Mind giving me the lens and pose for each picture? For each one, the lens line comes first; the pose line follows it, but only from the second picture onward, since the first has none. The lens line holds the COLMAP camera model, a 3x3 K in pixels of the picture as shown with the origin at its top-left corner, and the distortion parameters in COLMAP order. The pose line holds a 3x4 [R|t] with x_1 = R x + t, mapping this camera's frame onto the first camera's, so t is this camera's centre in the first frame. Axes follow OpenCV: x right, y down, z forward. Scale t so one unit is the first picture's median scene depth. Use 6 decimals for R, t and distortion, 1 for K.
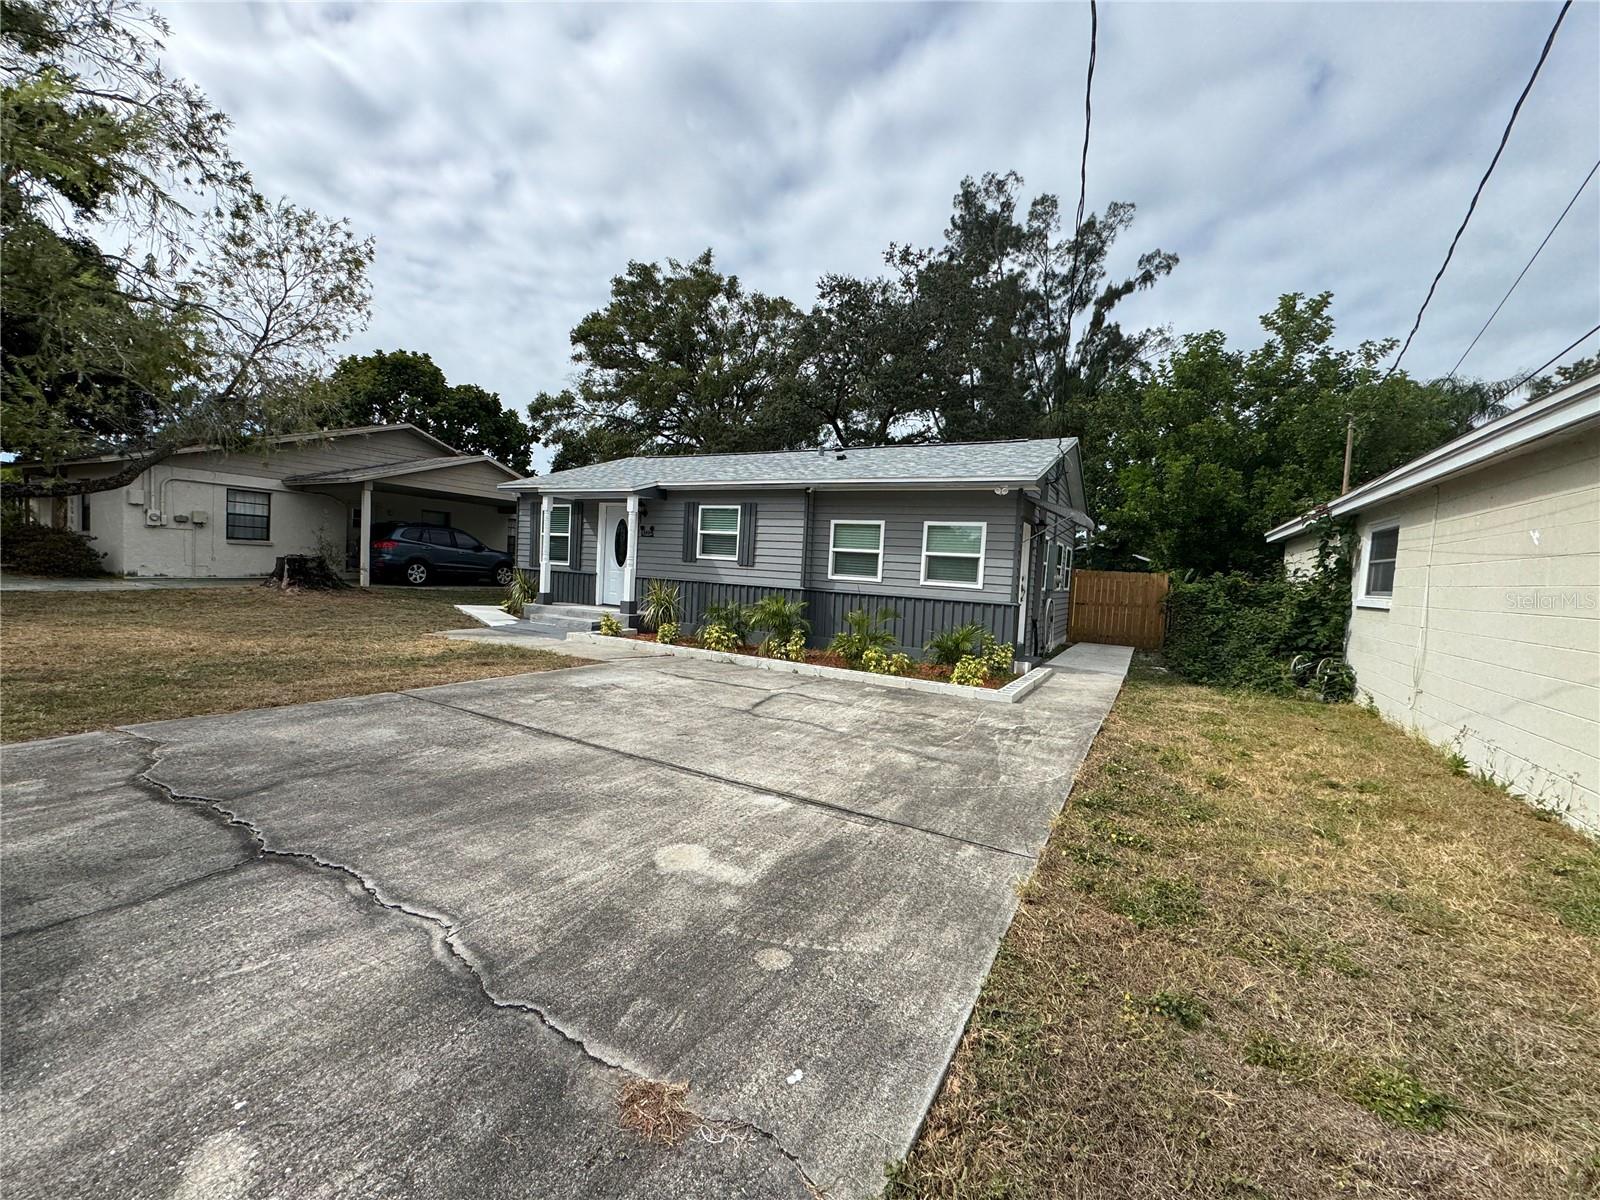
lens RADIAL K [[641.0, 0, 801.3], [0, 641.0, 601.8], [0, 0, 1]] dist [-0.001373, 0.000048]
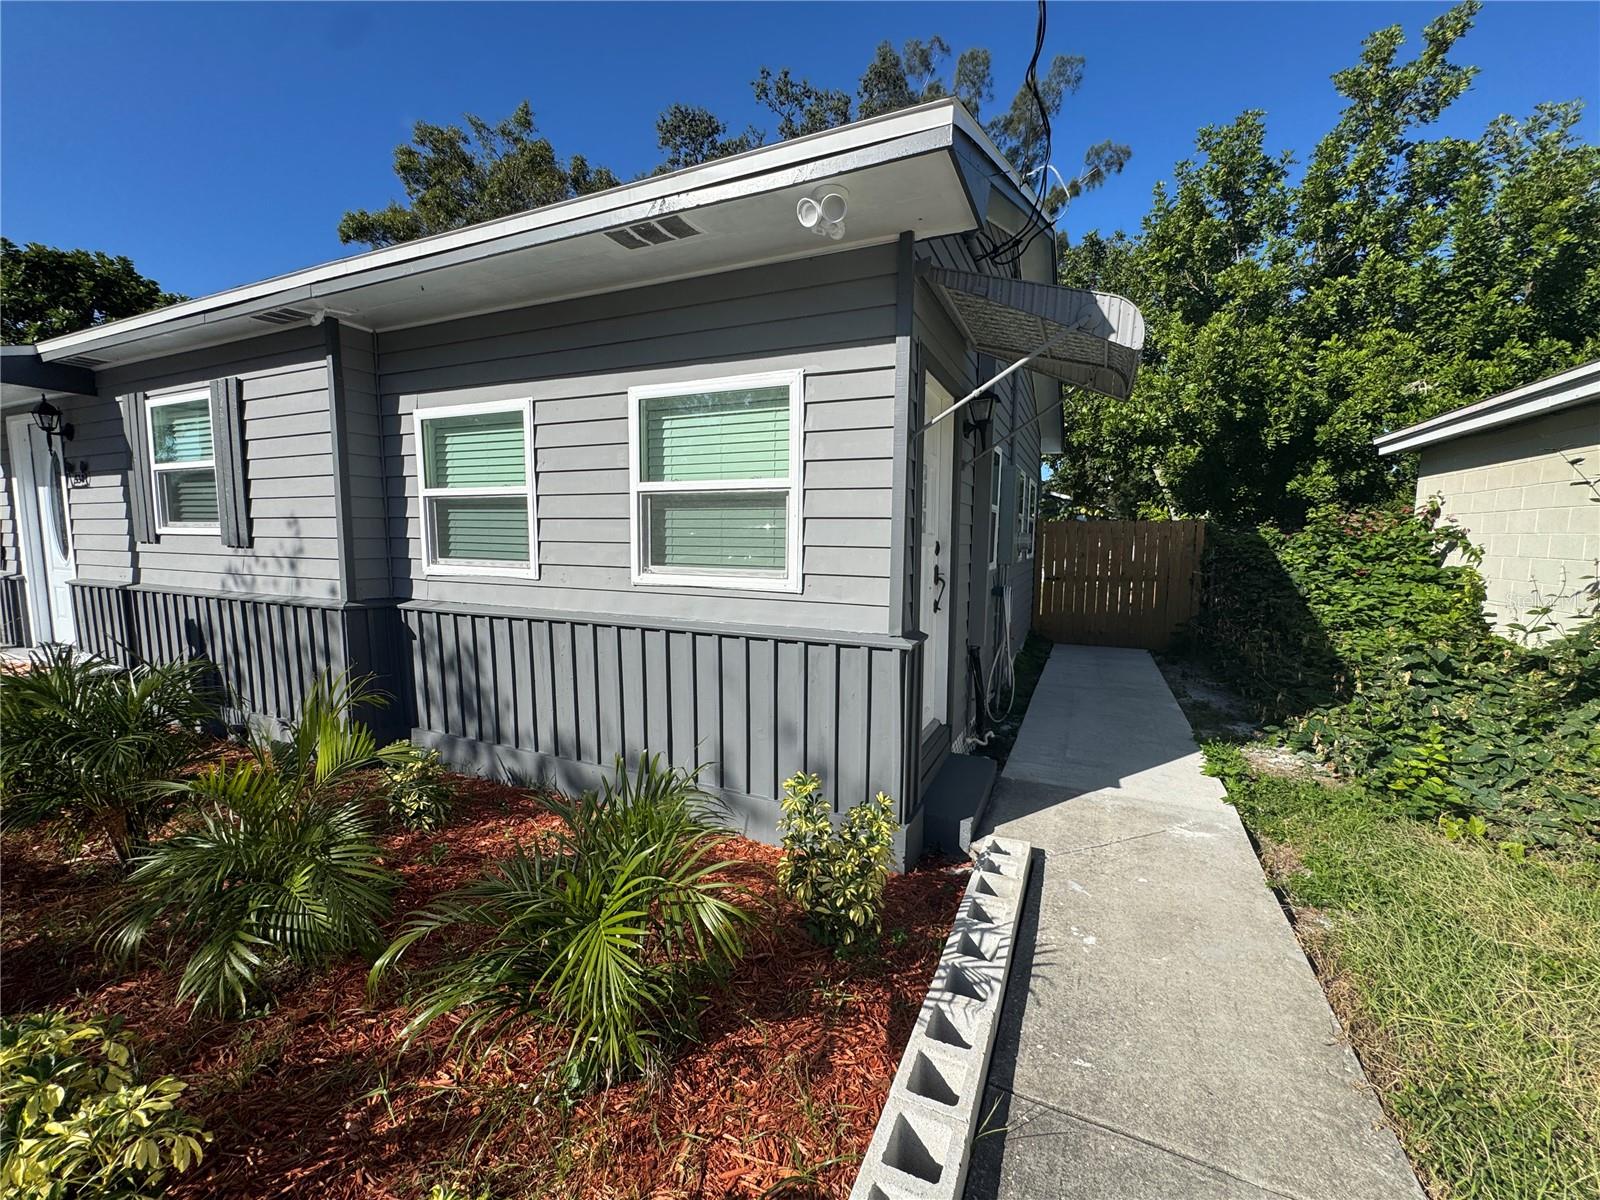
lens RADIAL K [[643.9, 0, 804.4], [0, 643.9, 592.4], [0, 0, 1]] dist [-0.000737, -0.000154]
pose [[0.995733, -0.054697, 0.074320, 0.191105], [0.051753, 0.997819, 0.040975, -0.023441], [-0.076399, -0.036954, 0.996392, 0.505229]]
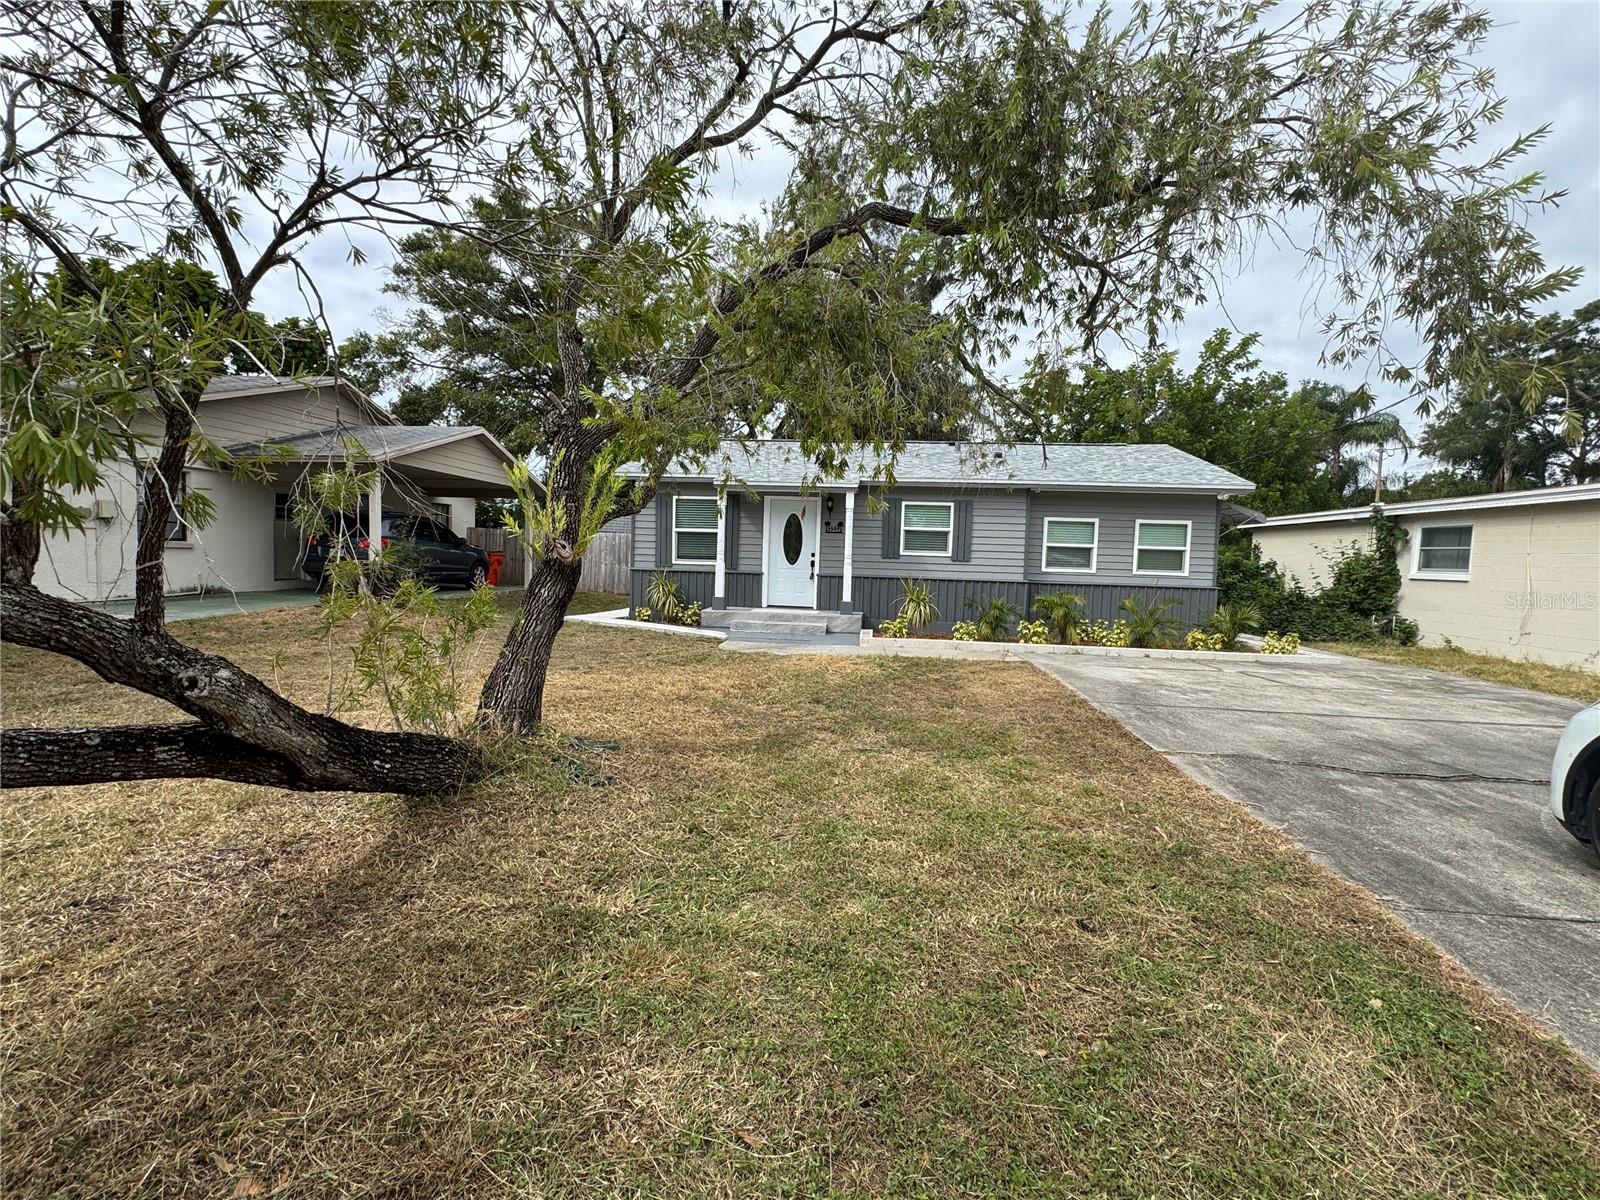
lens RADIAL K [[717.1, 0, 801.9], [0, 717.1, 598.0], [0, 0, 1]] dist [-0.000860, 0.000144]
pose [[0.917662, -0.052436, 0.393887, -0.671587], [0.042843, 0.998533, 0.033115, -0.039773], [-0.395045, -0.013513, 0.918562, 0.033242]]
